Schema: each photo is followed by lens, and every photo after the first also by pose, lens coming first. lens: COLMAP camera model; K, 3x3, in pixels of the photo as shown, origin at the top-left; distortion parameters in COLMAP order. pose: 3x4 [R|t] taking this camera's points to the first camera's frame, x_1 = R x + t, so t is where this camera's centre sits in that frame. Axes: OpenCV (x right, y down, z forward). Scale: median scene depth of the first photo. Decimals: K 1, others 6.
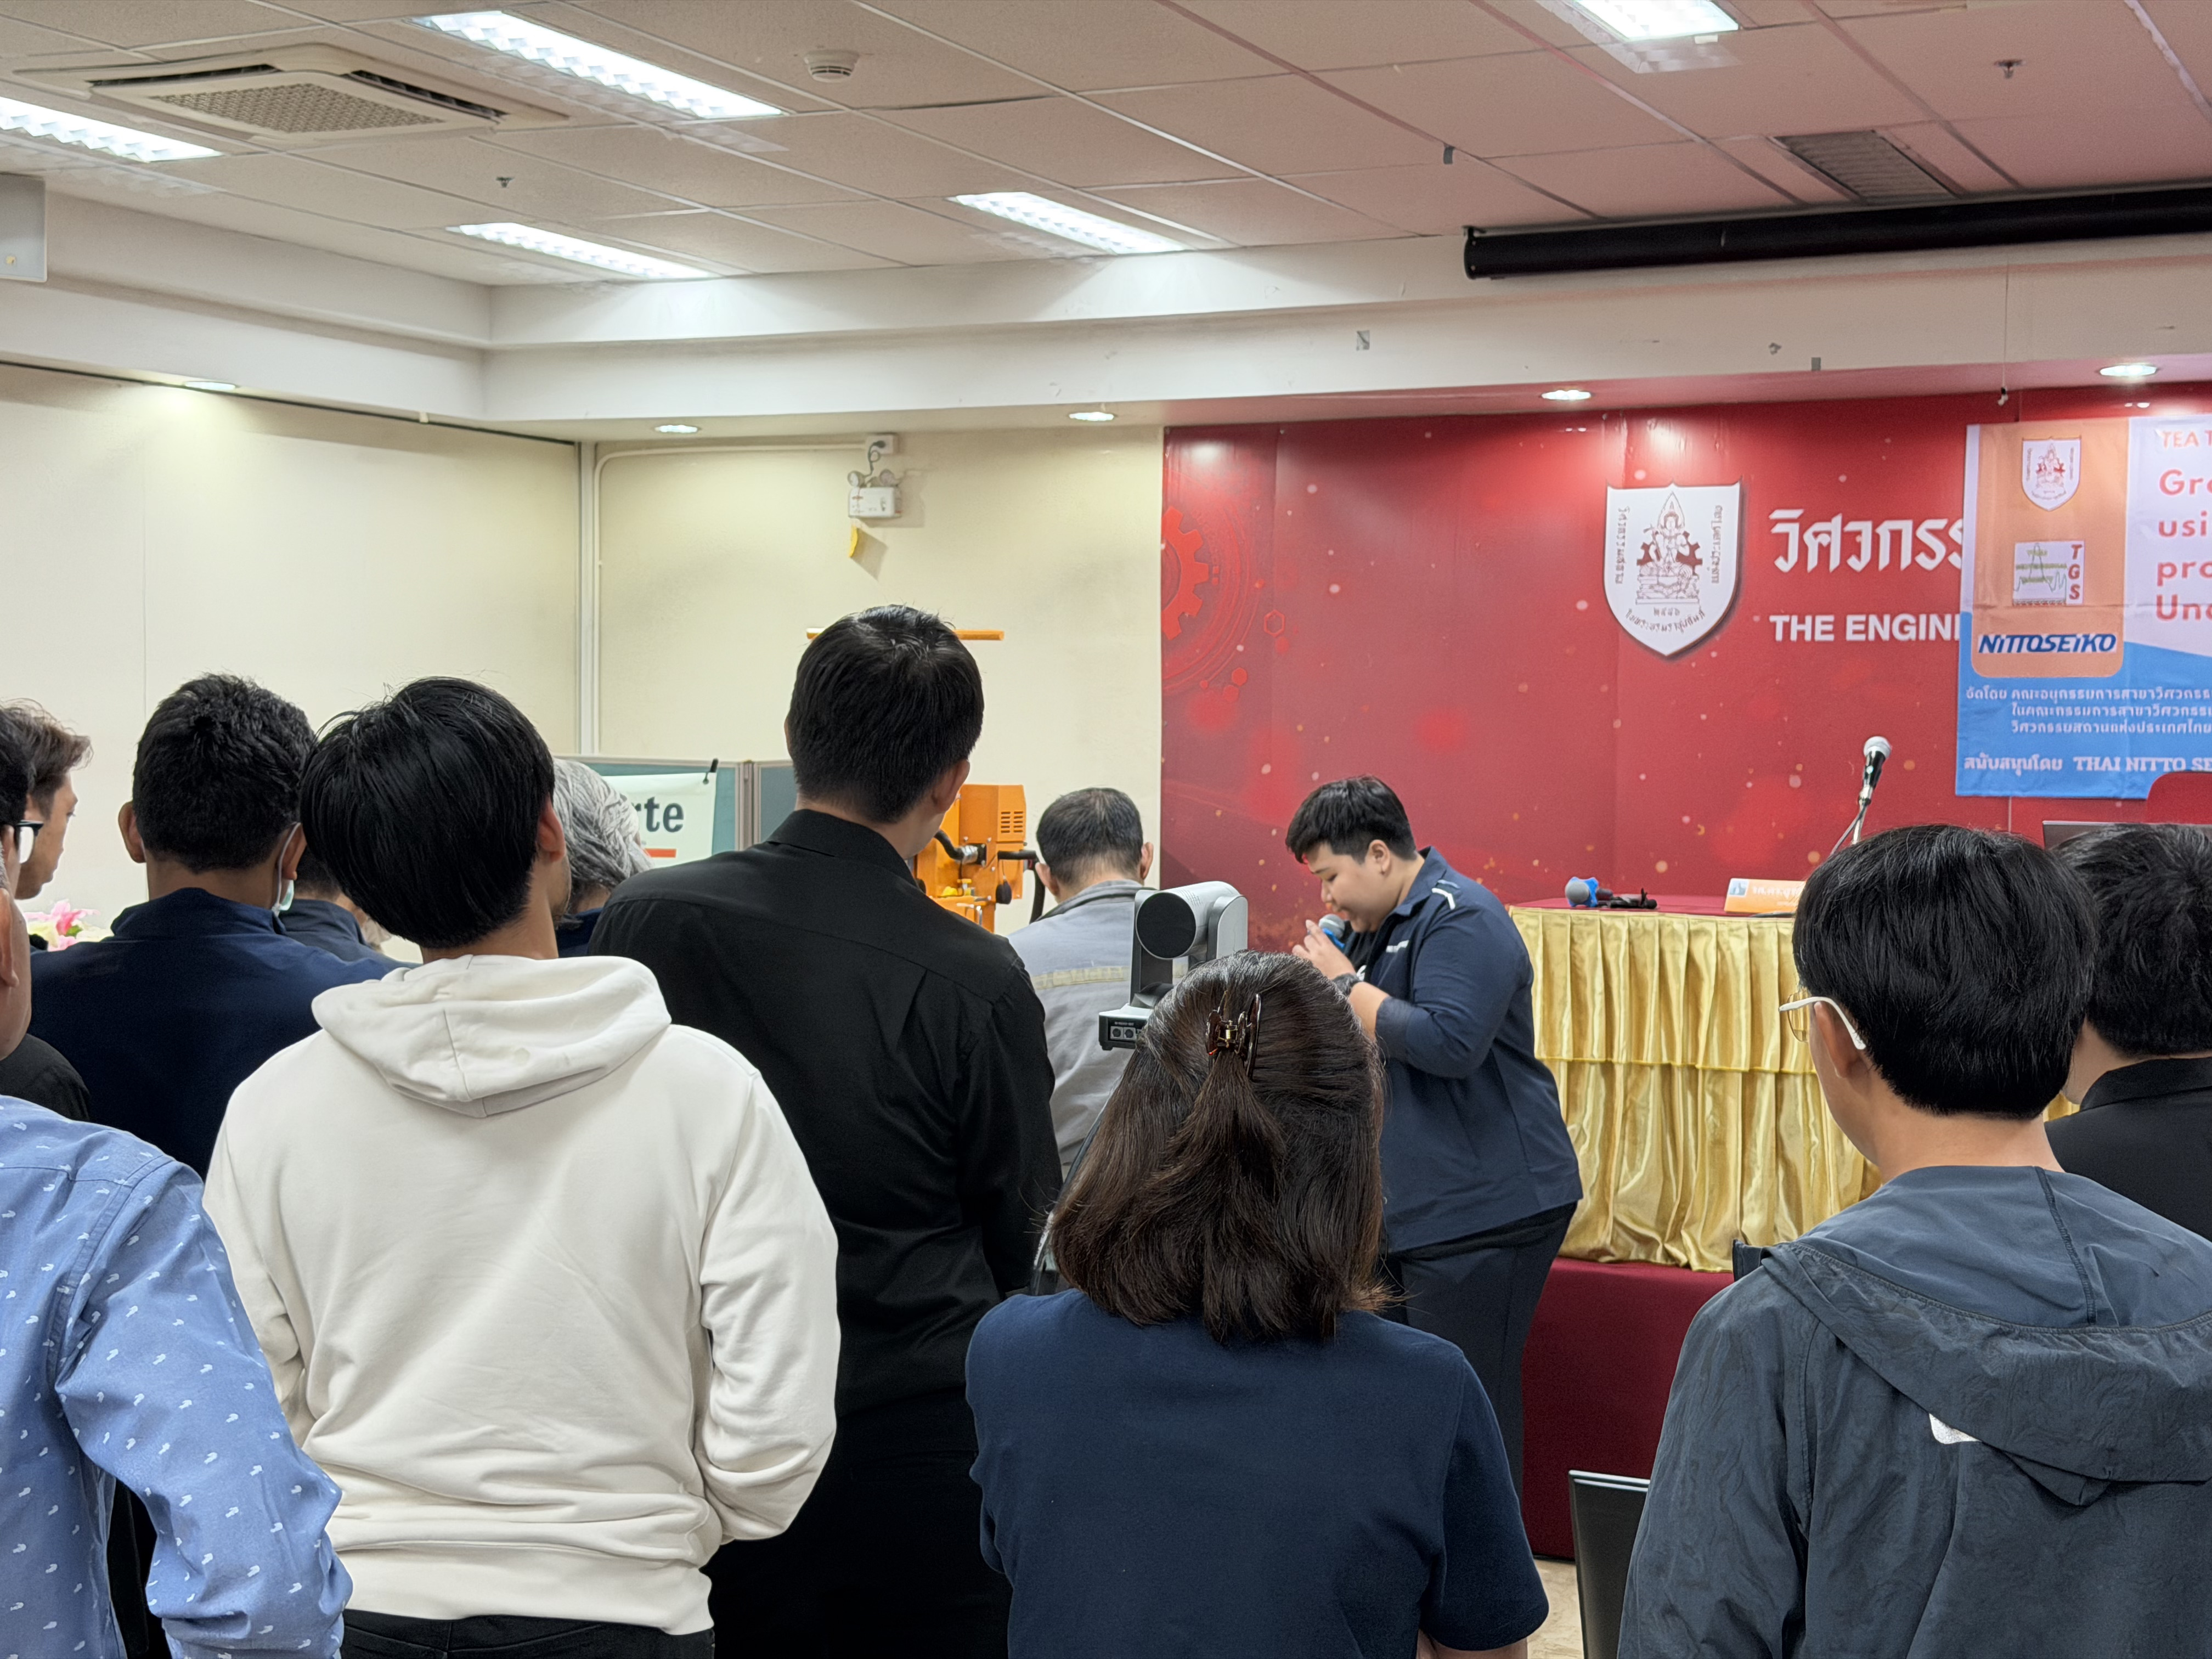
lens RADIAL K [[3101.4, 0, 1104.9], [0, 3101.4, 854.8], [0, 0, 1]] dist [0.156657, -0.247155]
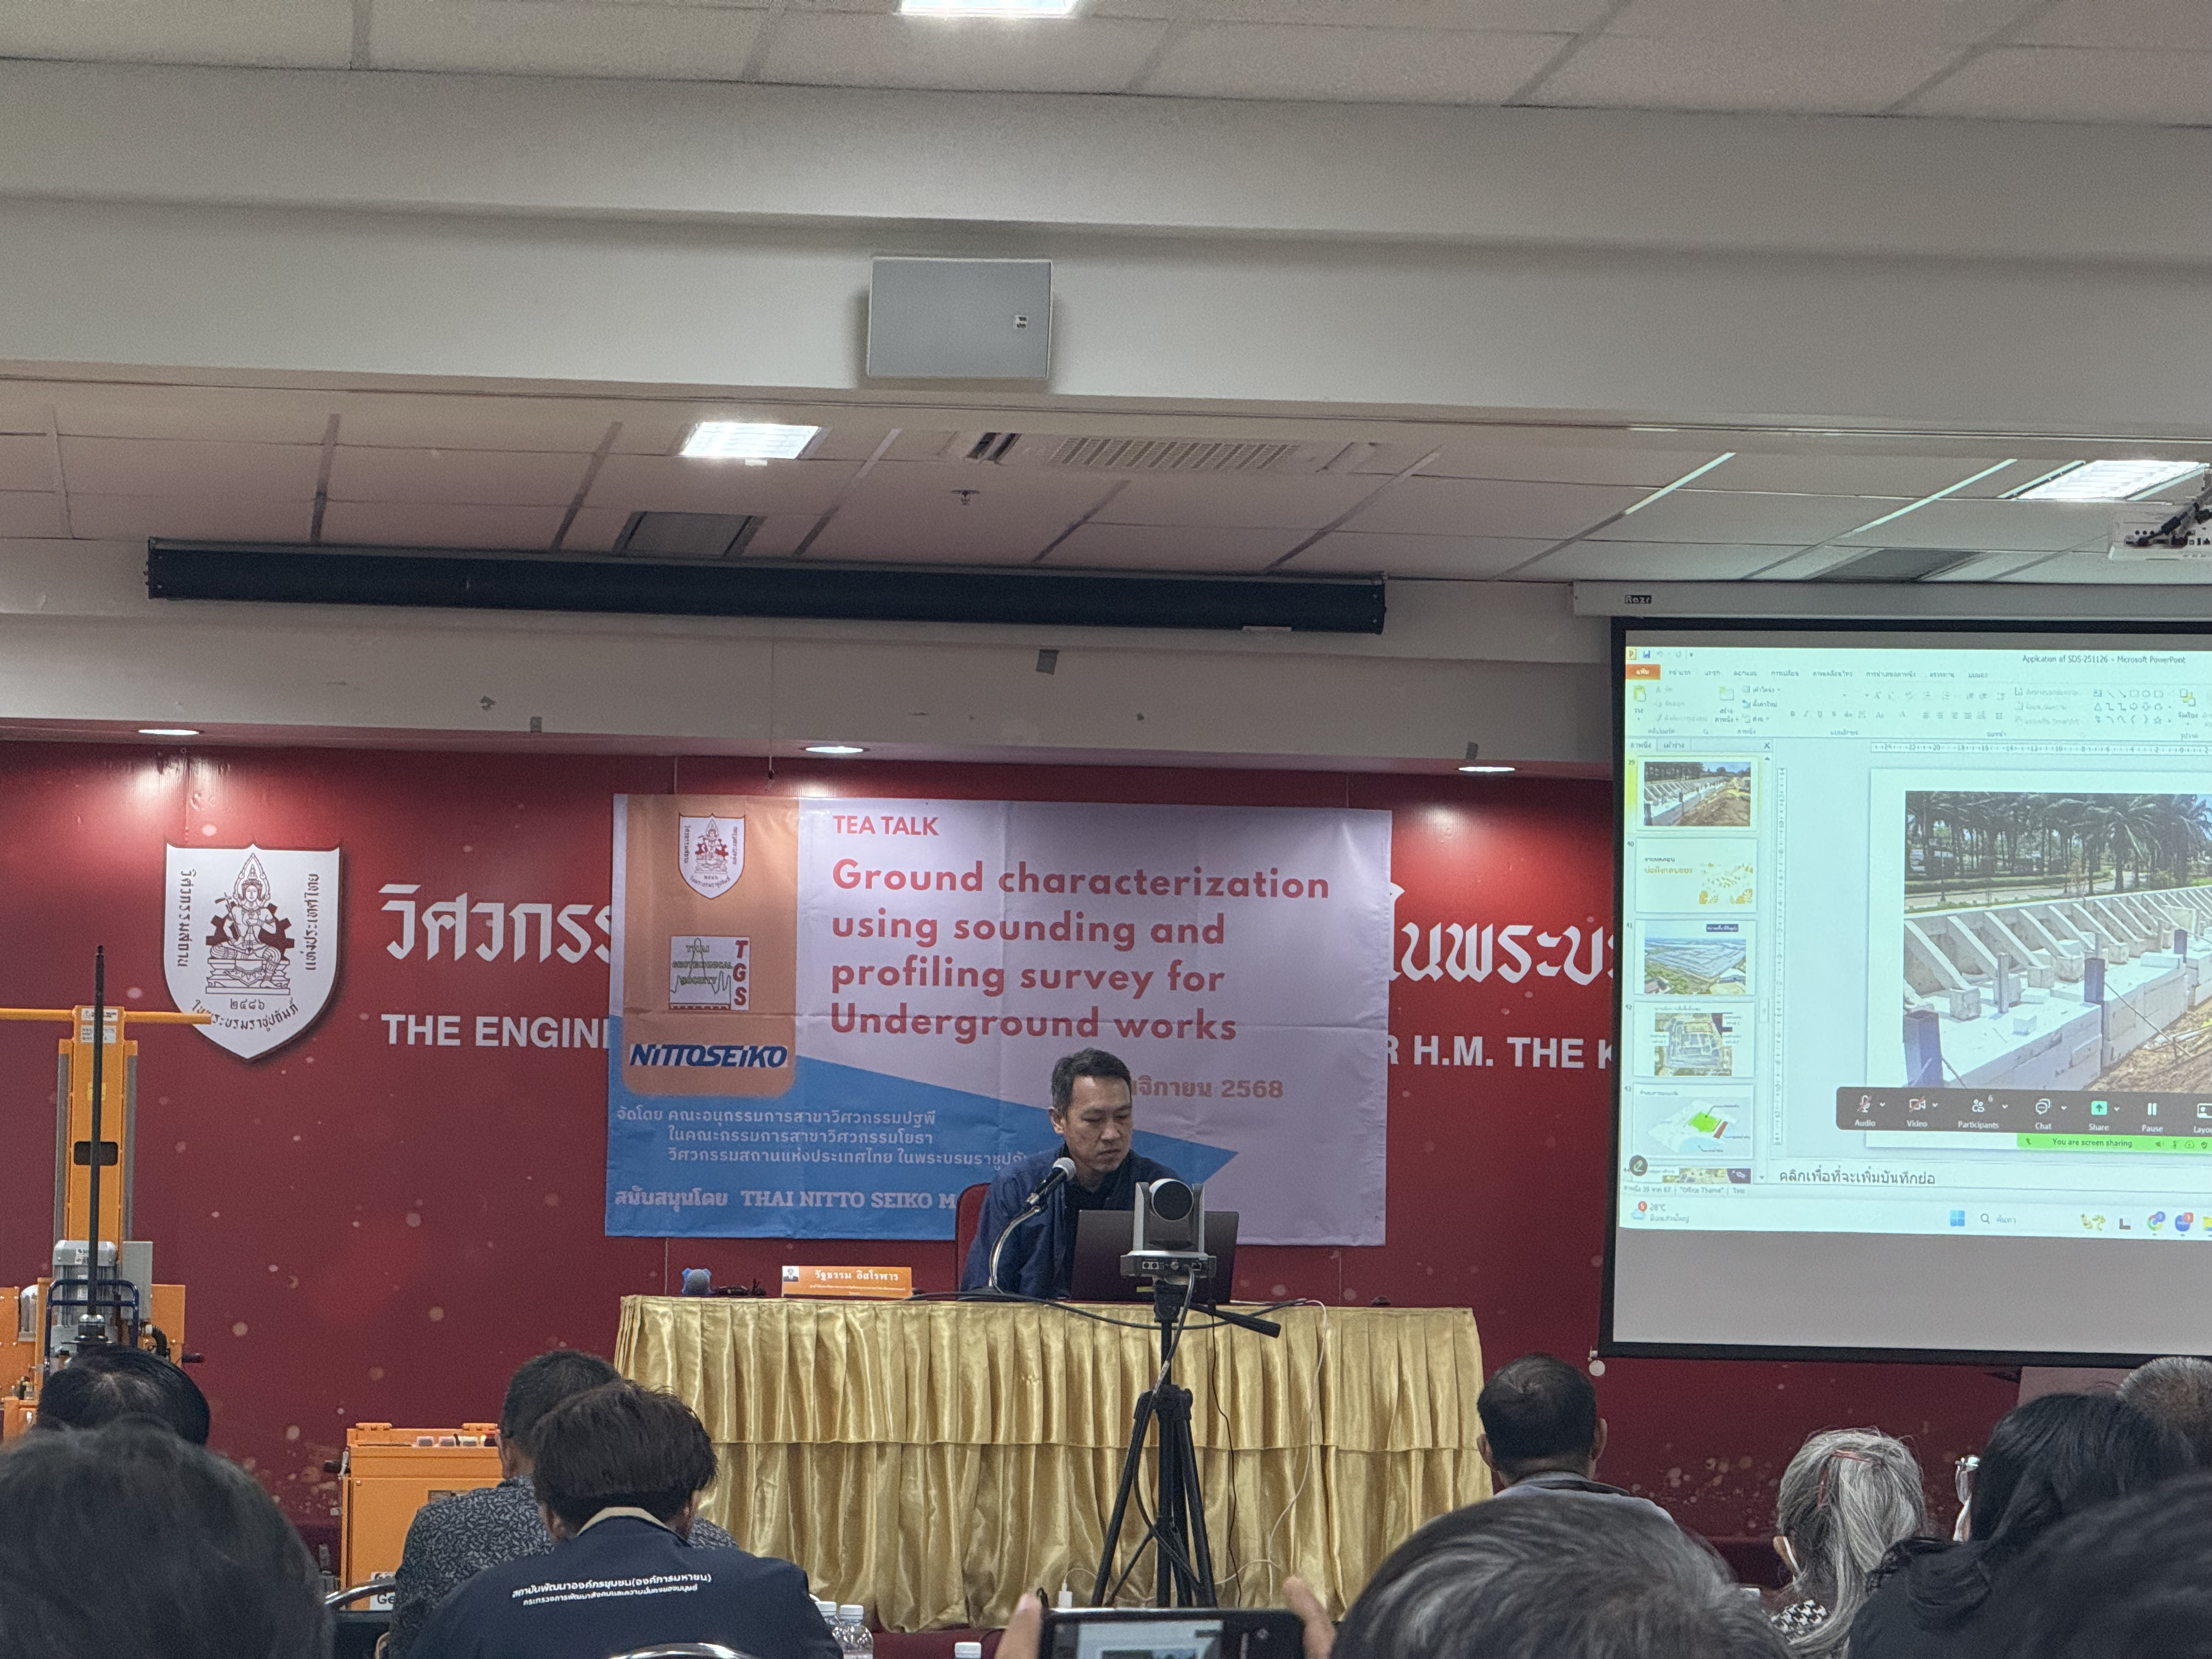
lens RADIAL K [[7768.5, 0, 1106.0], [0, 7768.5, 829.5], [0, 0, 1]] dist [0.260350, -0.760556]
pose [[0.841333, 0.037715, 0.539200, -0.729321], [0.015890, 0.995406, -0.094419, 0.070125], [-0.540284, 0.088006, 0.836868, -0.800450]]
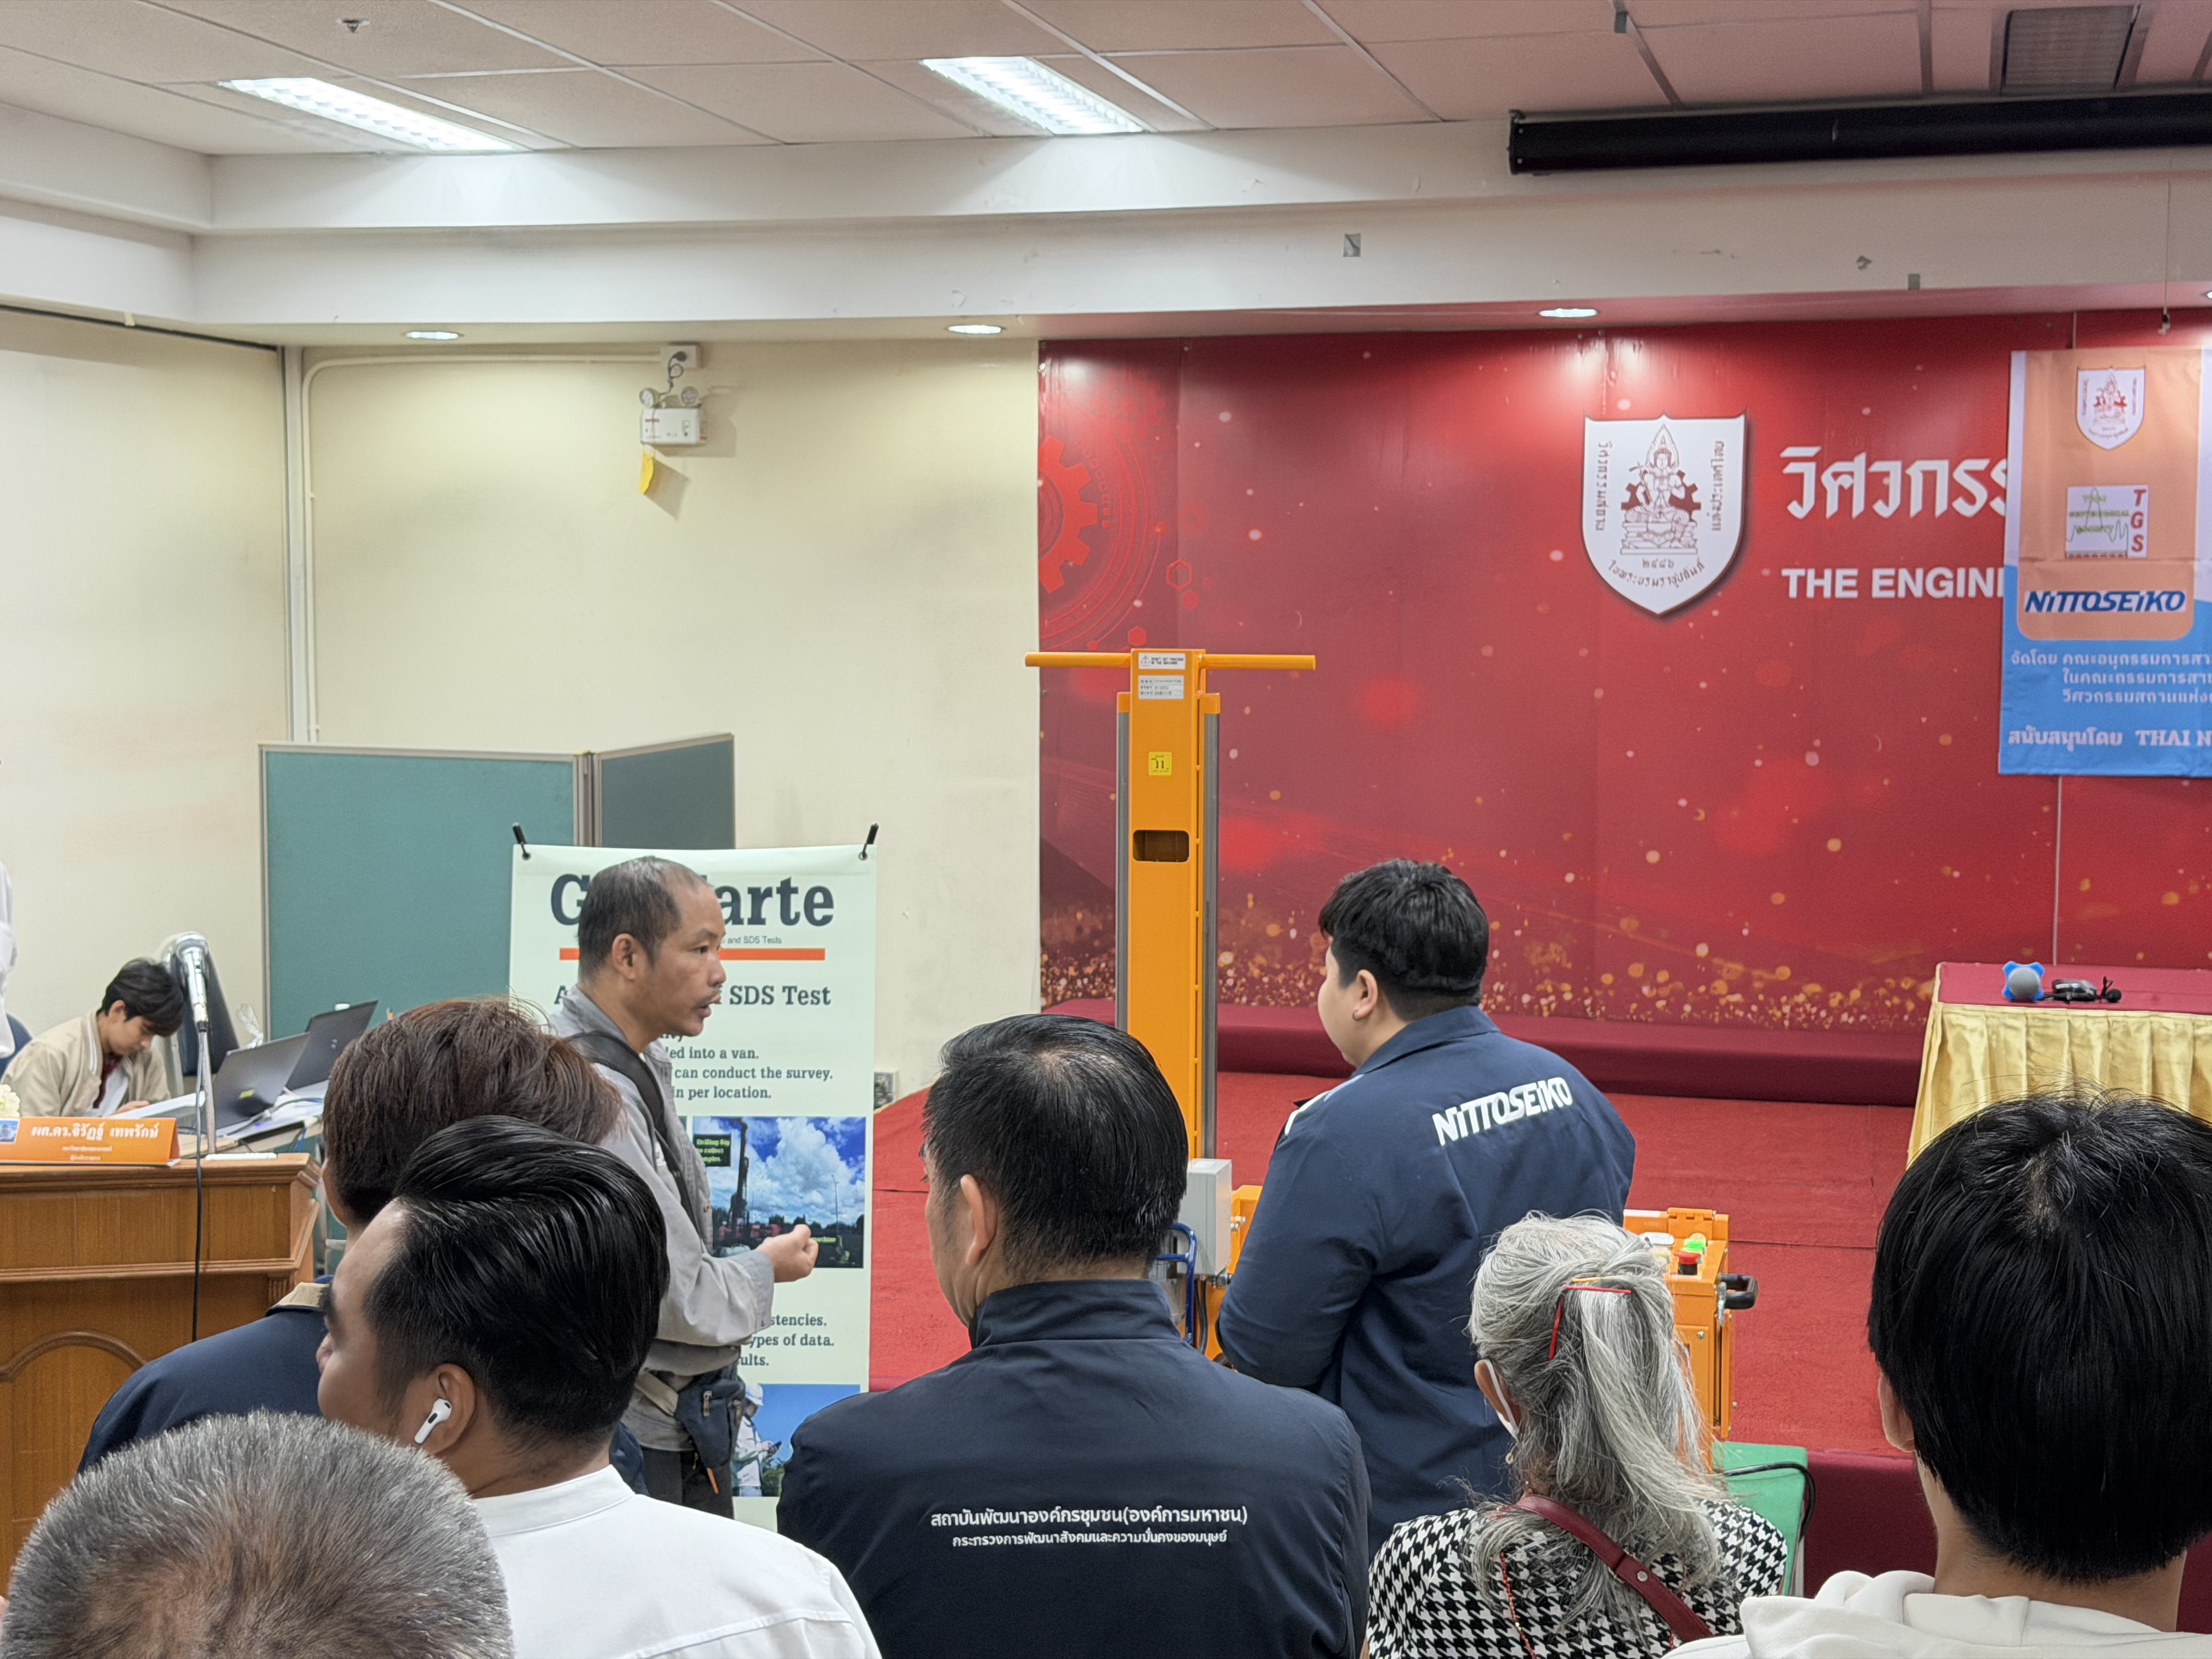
lens RADIAL K [[3101.4, 0, 1104.9], [0, 3101.4, 854.8], [0, 0, 1]] dist [0.156657, -0.247155]
pose [[0.982069, -0.022599, 0.187165, -0.140891], [0.015534, 0.999113, 0.039129, -0.034693], [-0.187883, -0.035520, 0.981549, 0.180980]]
